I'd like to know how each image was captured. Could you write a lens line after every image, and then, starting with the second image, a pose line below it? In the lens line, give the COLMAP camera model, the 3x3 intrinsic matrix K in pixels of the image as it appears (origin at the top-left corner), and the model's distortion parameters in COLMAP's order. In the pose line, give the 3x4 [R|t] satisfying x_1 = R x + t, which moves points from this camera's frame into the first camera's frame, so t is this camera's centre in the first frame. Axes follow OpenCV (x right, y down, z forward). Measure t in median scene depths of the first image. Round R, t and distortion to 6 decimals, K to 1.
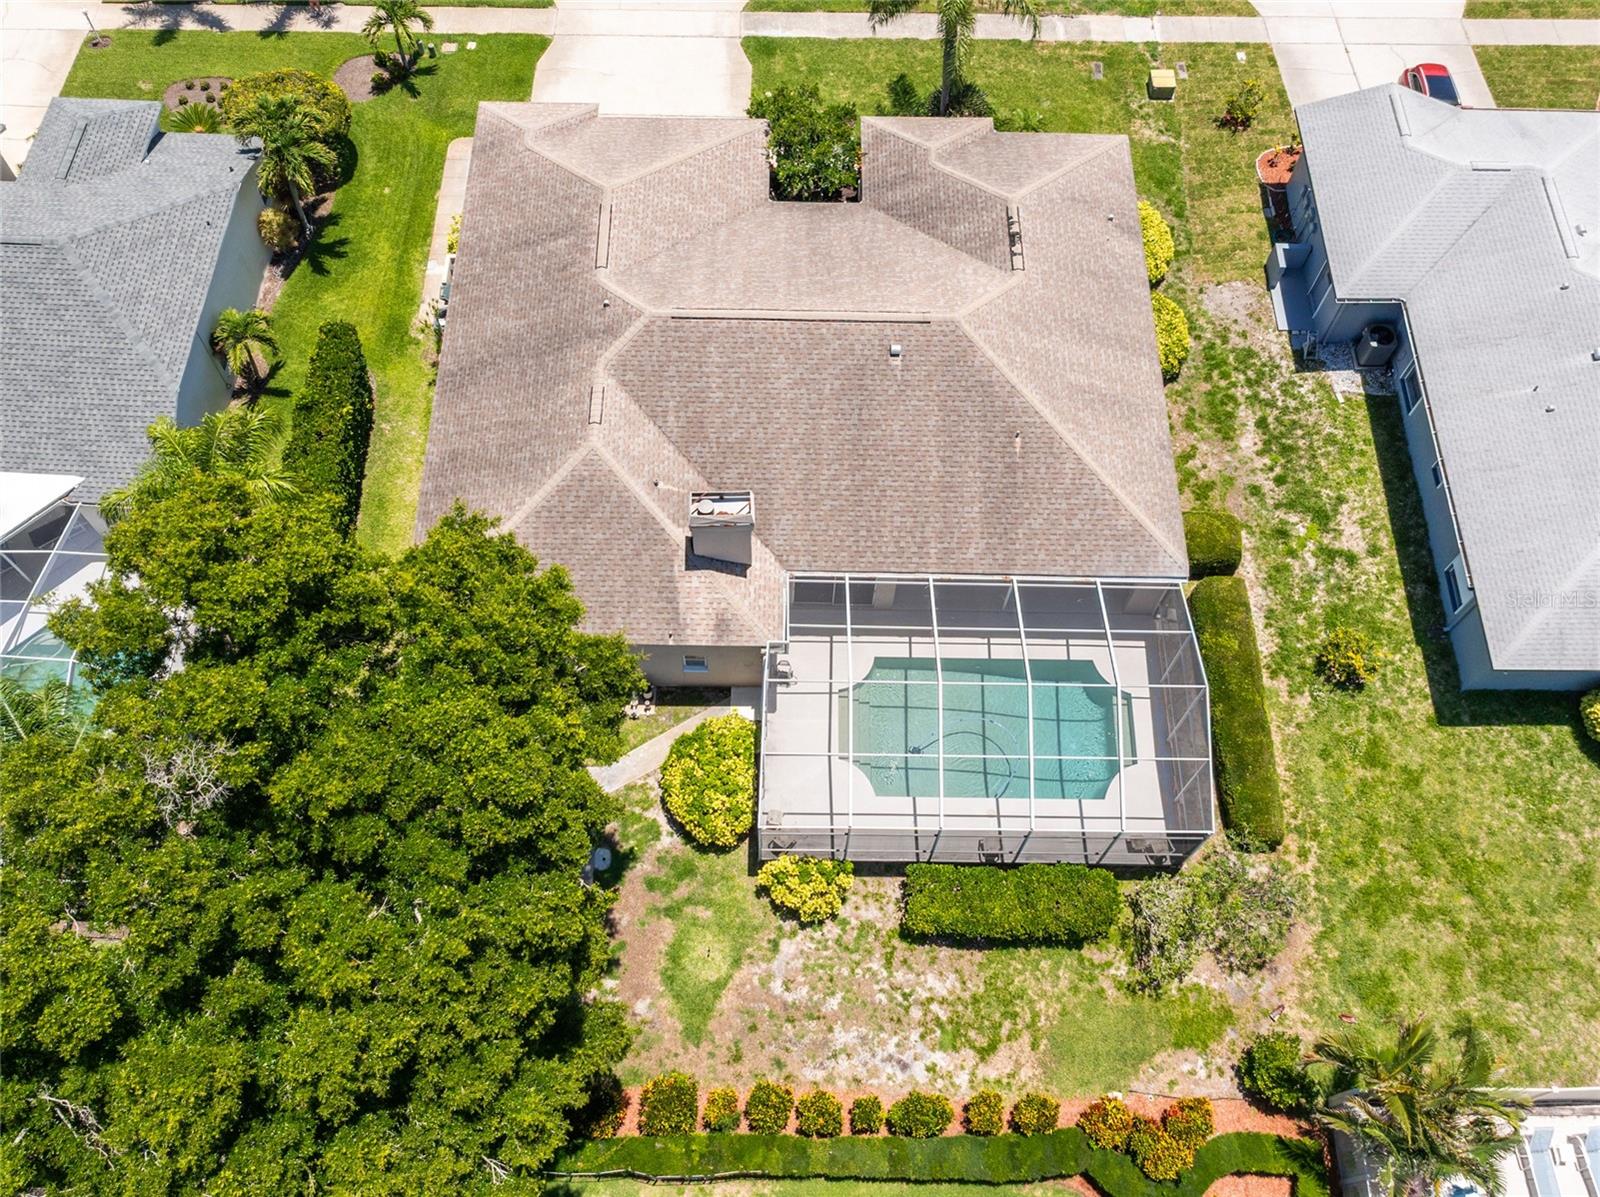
lens RADIAL K [[1414.0, 0, 769.2], [0, 1414.0, 542.3], [0, 0, 1]] dist [-0.025980, -0.001043]
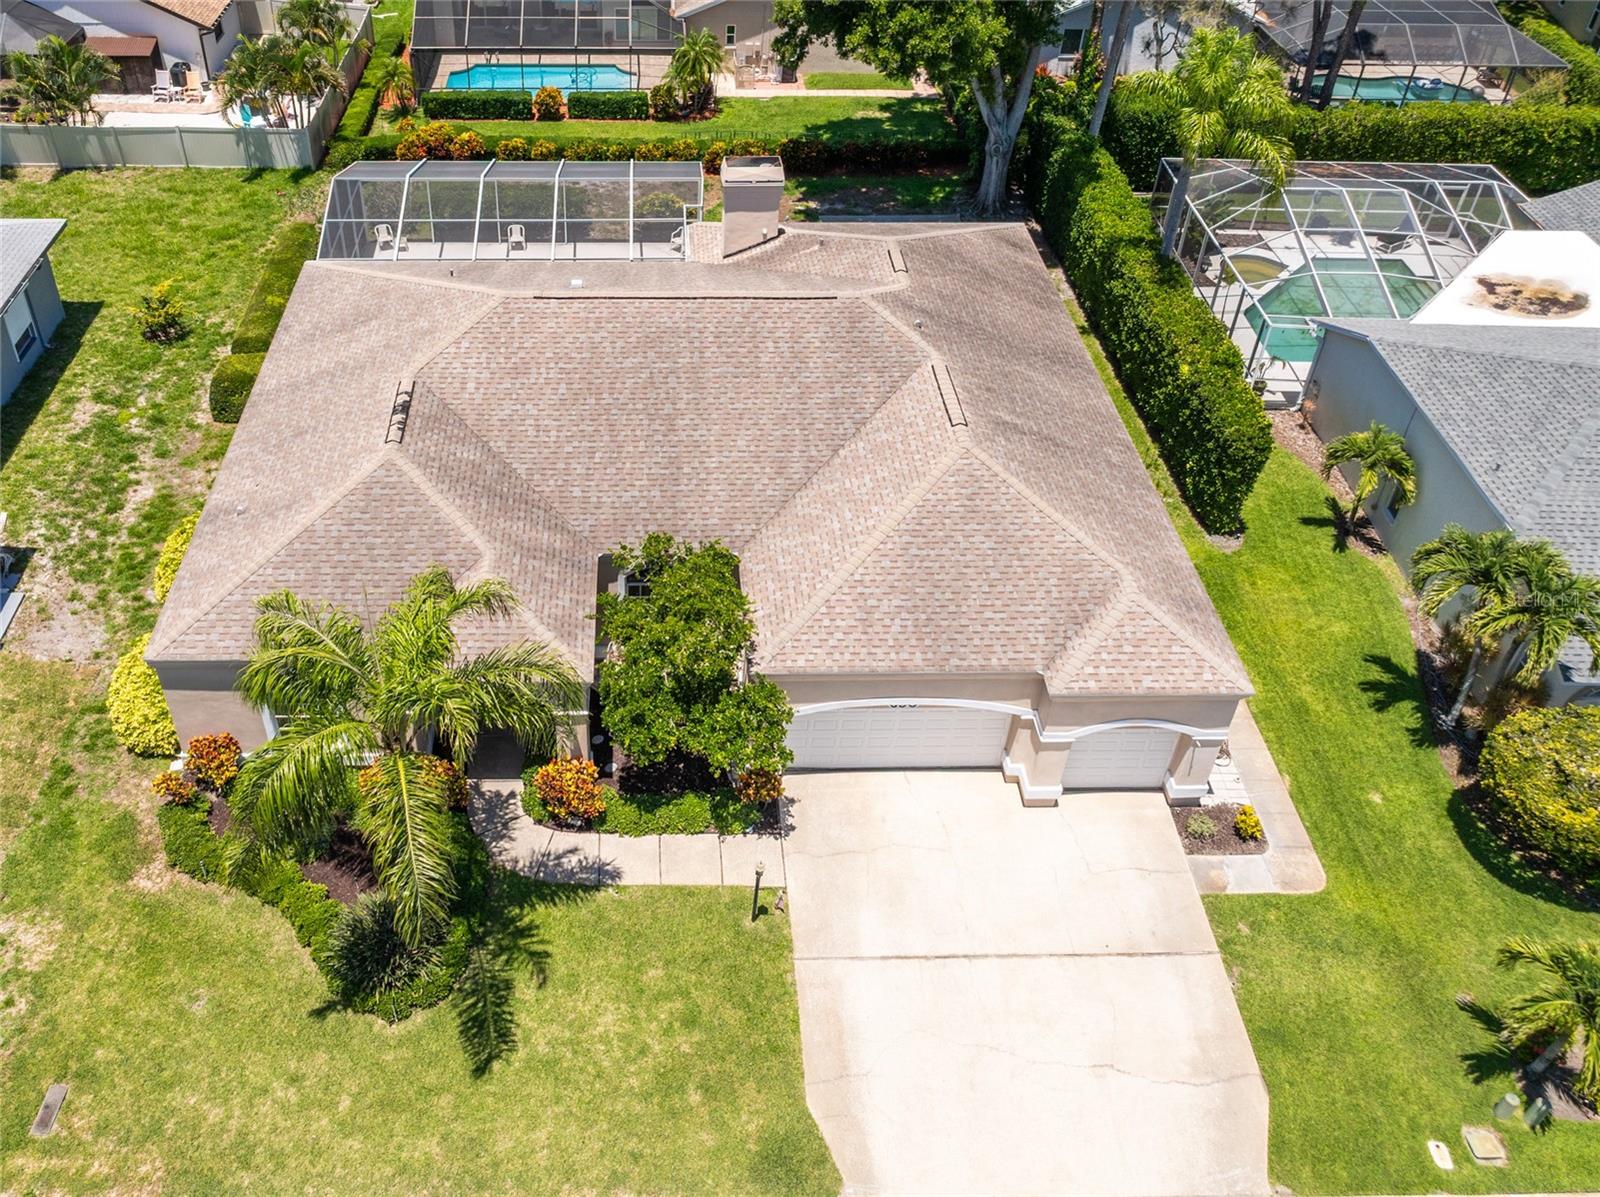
lens RADIAL K [[1336.1, 0, 670.2], [0, 1336.1, 480.0], [0, 0, 1]] dist [-0.023972, -0.012554]
pose [[-0.999339, 0.008760, -0.035274, 0.058989], [-0.036250, -0.169983, 0.984780, -0.940193], [0.002630, 0.985408, 0.170188, 0.937597]]
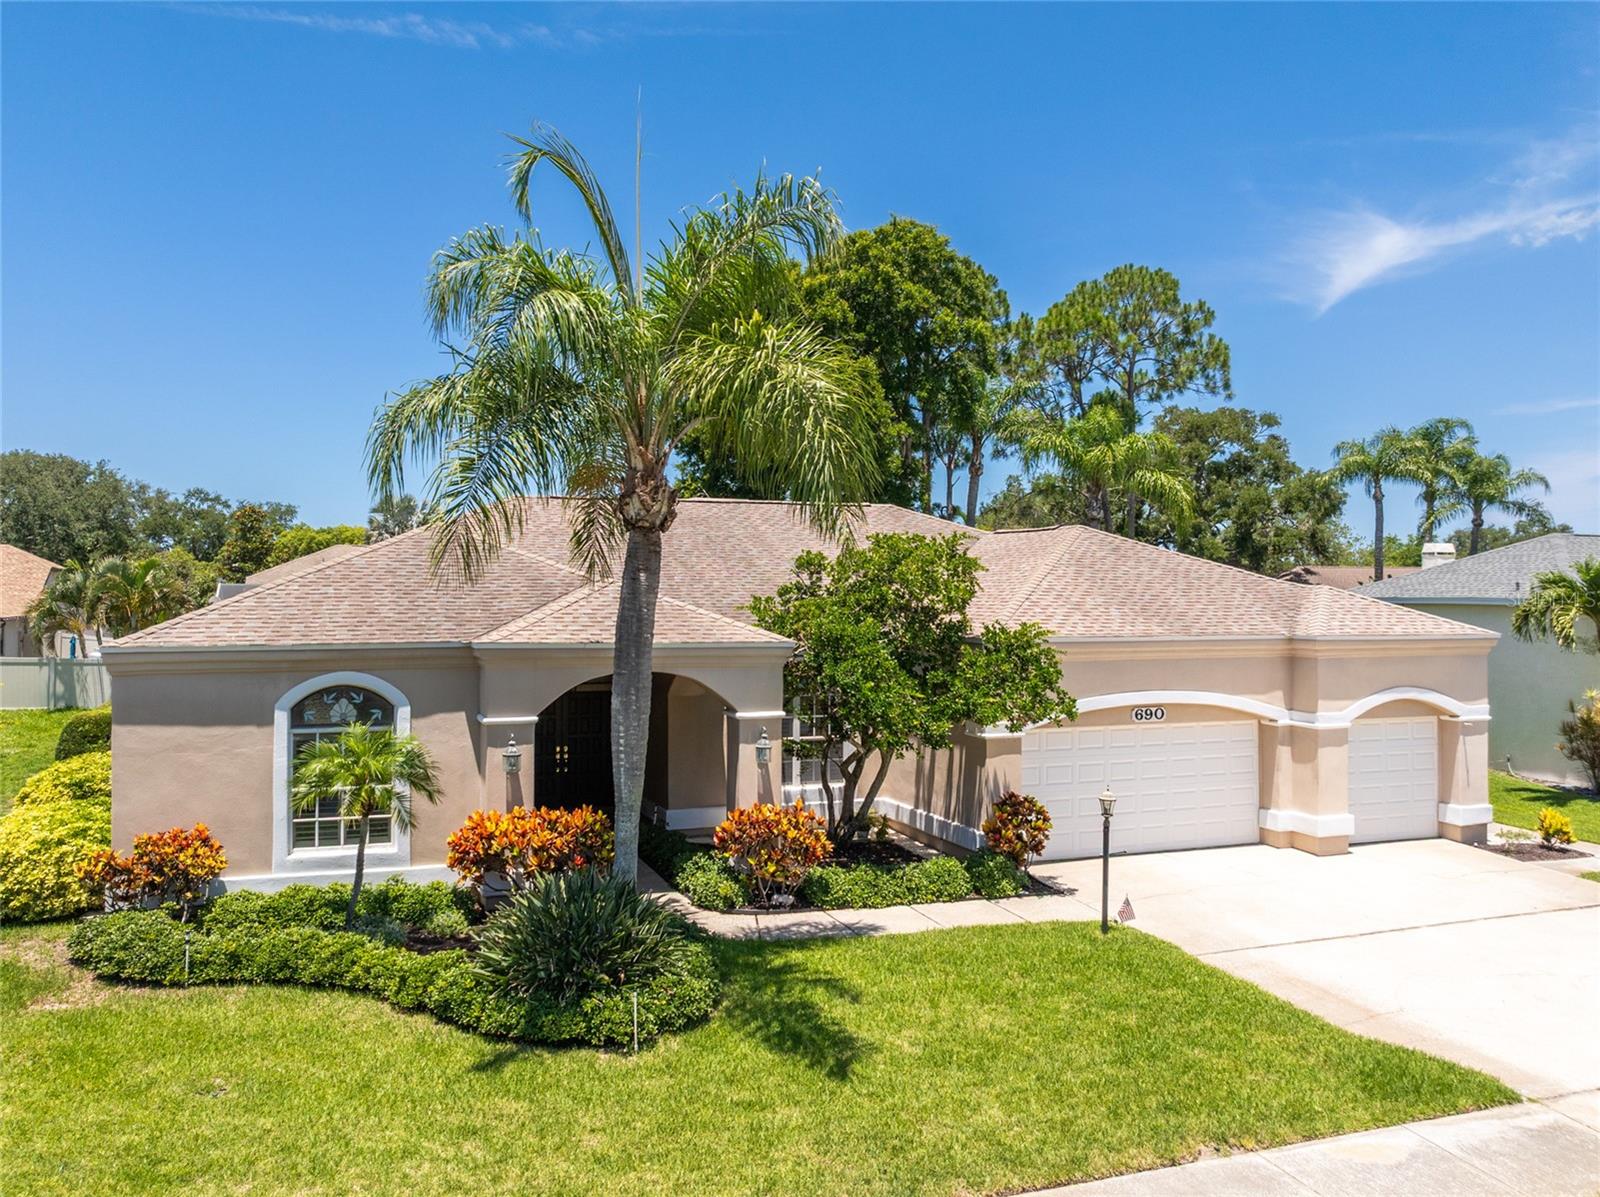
lens RADIAL K [[1300.5, 0, 778.5], [0, 1300.5, 565.9], [0, 0, 1]] dist [-0.038718, 0.022041]
pose [[-0.933441, -0.013238, -0.358487, 0.236512], [-0.319989, 0.482451, 0.815382, -0.709336], [0.162159, 0.875823, -0.454575, 1.311035]]
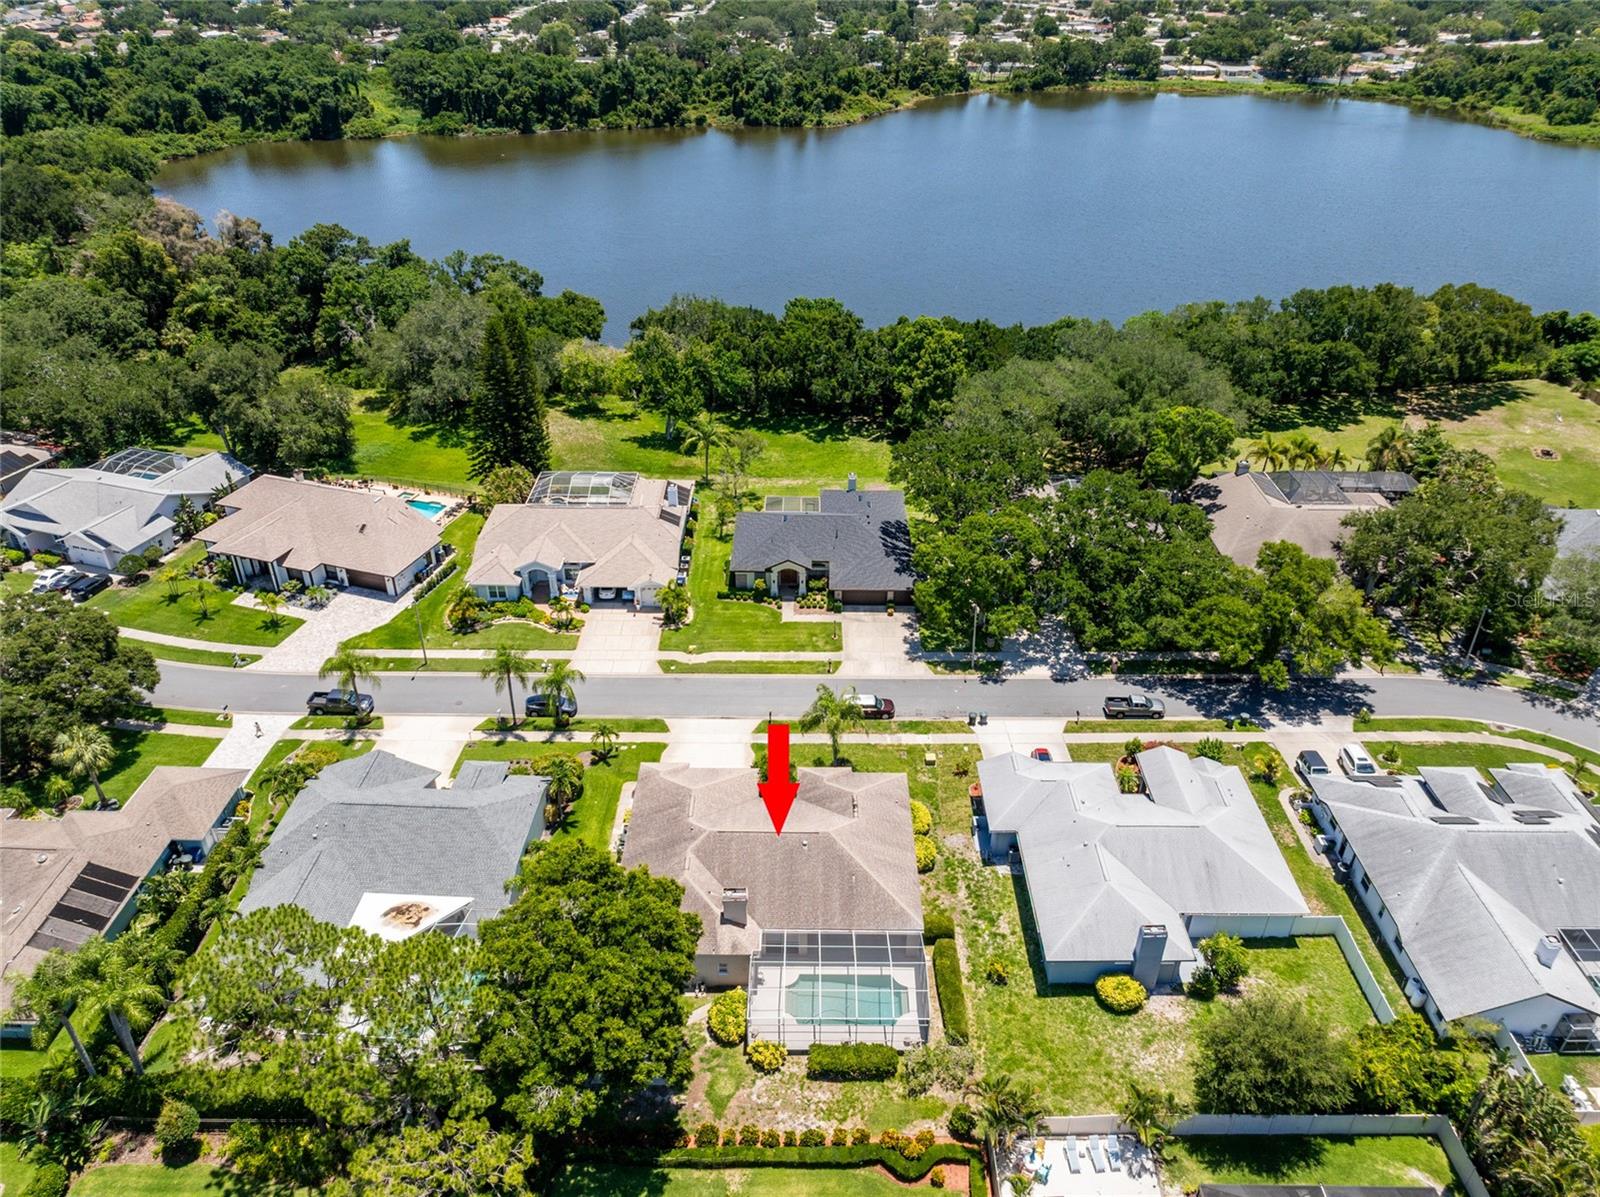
lens RADIAL K [[1123.5, 0, 808.9], [0, 1123.5, 592.6], [0, 0, 1]] dist [-0.031357, 0.016047]
pose [[0.999889, -0.003911, 0.014361, 0.066068], [0.010739, 0.857602, -0.514202, 0.495876], [-0.010305, 0.514299, 0.857549, -0.929945]]
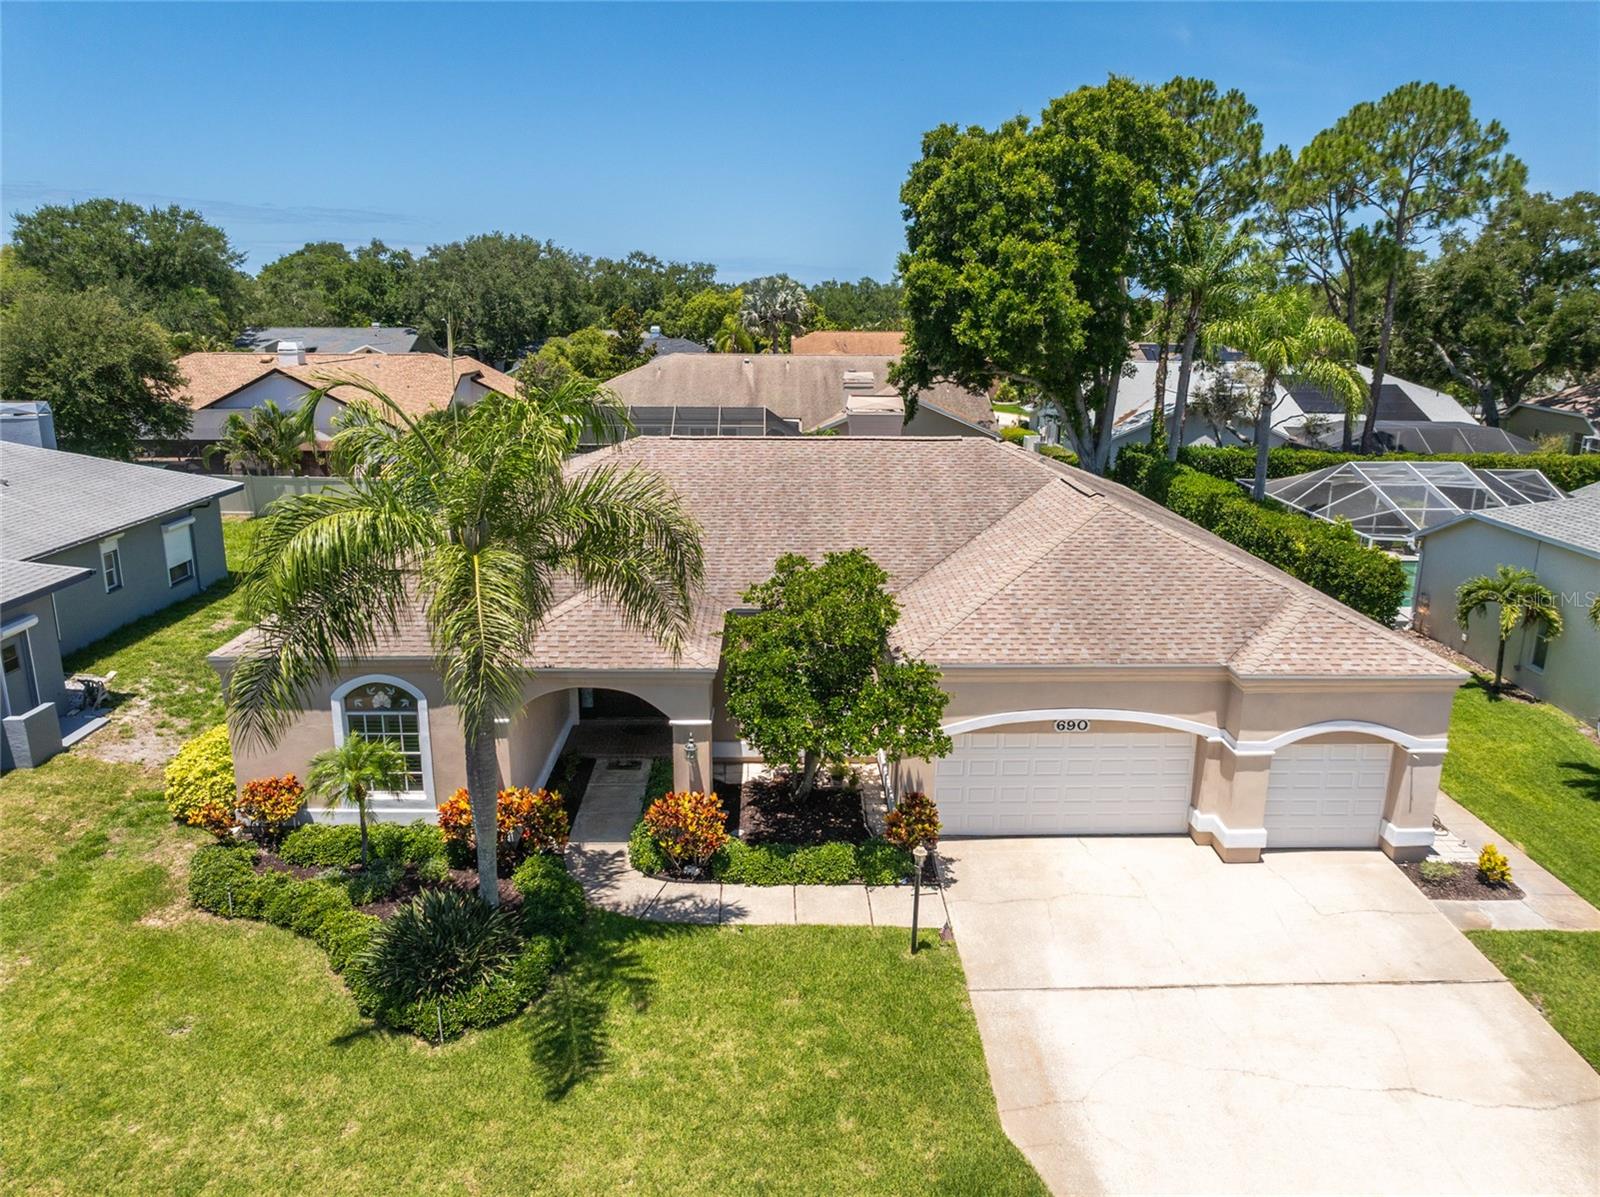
lens RADIAL K [[1123.5, 0, 808.9], [0, 1123.5, 592.6], [0, 0, 1]] dist [-0.031357, 0.016047]
pose [[-0.998886, -0.000913, -0.047177, 0.058294], [-0.046136, 0.228675, 0.972409, -0.795463], [0.009901, 0.973503, -0.228462, 1.210357]]
